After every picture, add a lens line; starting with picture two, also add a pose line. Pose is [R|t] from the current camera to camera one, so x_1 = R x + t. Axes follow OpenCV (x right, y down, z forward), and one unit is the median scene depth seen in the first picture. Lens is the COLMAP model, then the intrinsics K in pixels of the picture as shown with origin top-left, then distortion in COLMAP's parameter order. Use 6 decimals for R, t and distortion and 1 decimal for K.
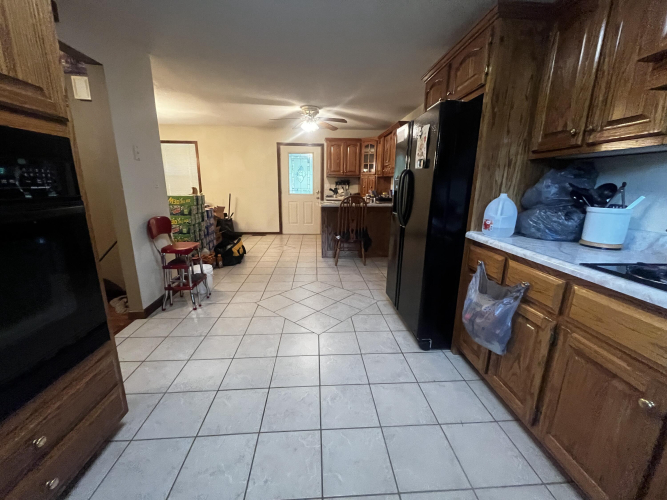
lens RADIAL K [[270.7, 0, 332.4], [0, 270.7, 250.2], [0, 0, 1]] dist [-0.002662, -0.000465]
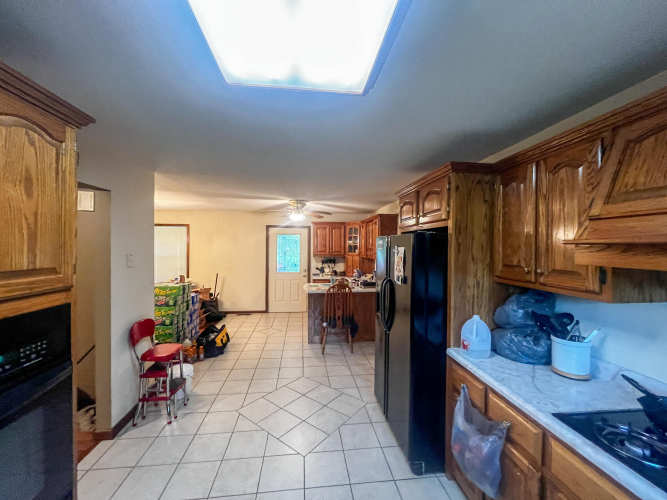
lens RADIAL K [[270.7, 0, 332.5], [0, 270.7, 249.7], [0, 0, 1]] dist [-0.002662, -0.000465]
pose [[0.998786, -0.006142, 0.048876, 0.004730], [0.016961, 0.974407, -0.224151, -0.163044], [-0.046248, 0.224708, 0.973328, -0.062138]]
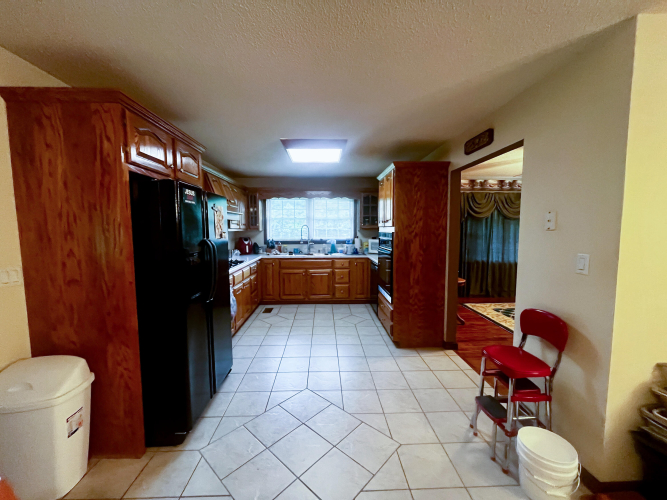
lens RADIAL K [[270.7, 0, 333.5], [0, 270.7, 248.4], [0, 0, 1]] dist [-0.002662, -0.000465]
pose [[-0.999526, -0.013762, 0.027527, -0.172141], [-0.004562, 0.950813, 0.309732, -0.529261], [-0.030436, 0.309460, -0.950425, 1.787234]]
